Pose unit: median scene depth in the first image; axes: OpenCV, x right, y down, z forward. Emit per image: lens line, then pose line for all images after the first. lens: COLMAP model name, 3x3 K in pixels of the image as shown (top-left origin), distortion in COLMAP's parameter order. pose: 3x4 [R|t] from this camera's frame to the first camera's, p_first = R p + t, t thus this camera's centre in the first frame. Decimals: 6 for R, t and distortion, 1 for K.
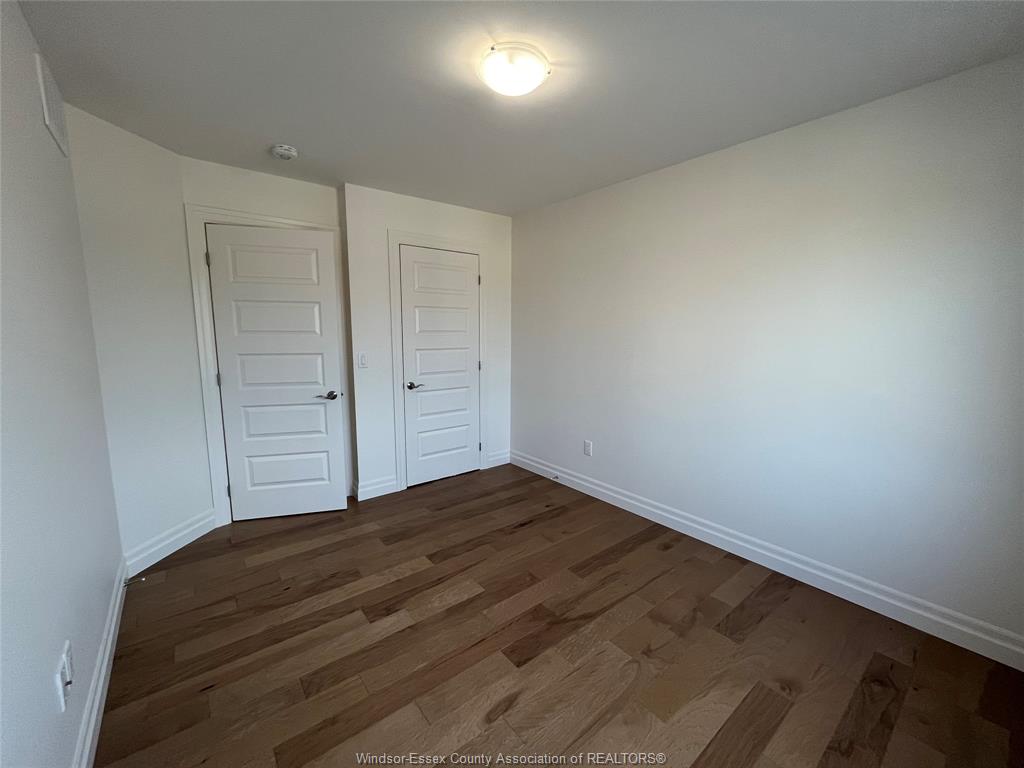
lens RADIAL K [[415.6, 0, 510.7], [0, 415.6, 386.5], [0, 0, 1]] dist [-0.003440, -0.000365]
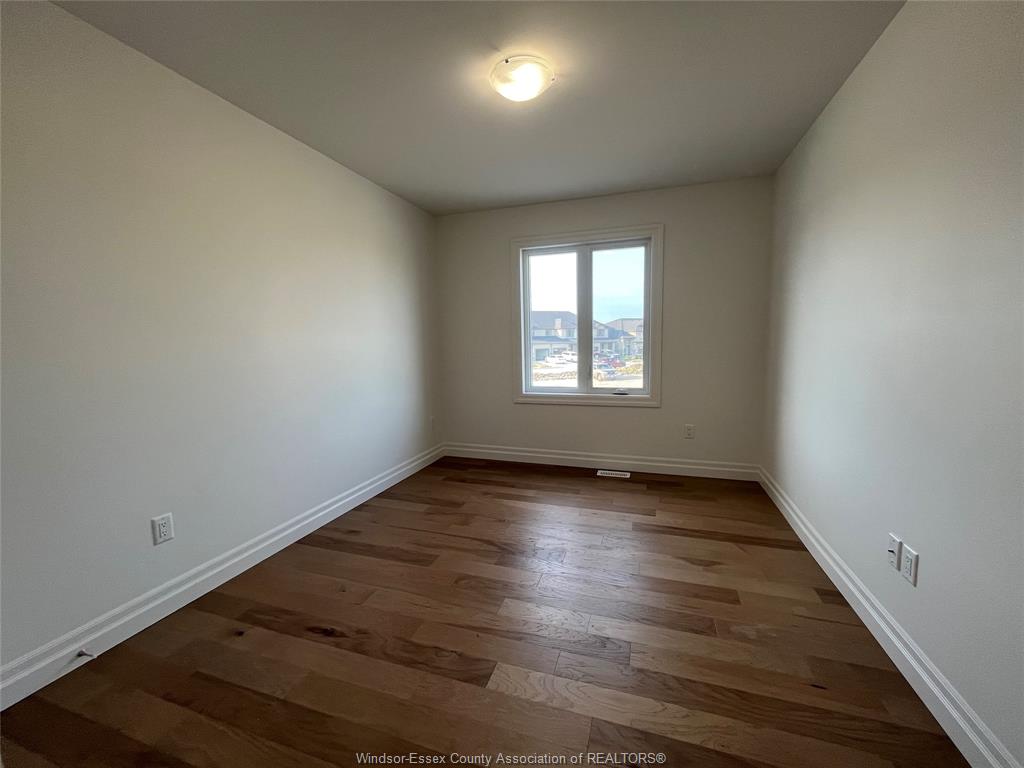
lens RADIAL K [[418.6, 0, 504.4], [0, 418.6, 394.1], [0, 0, 1]] dist [0.000908, 0.000039]
pose [[-0.541457, -0.101463, 0.834583, -0.729759], [0.129709, 0.970724, 0.202166, -0.110757], [-0.830662, 0.217717, -0.512445, 1.305795]]
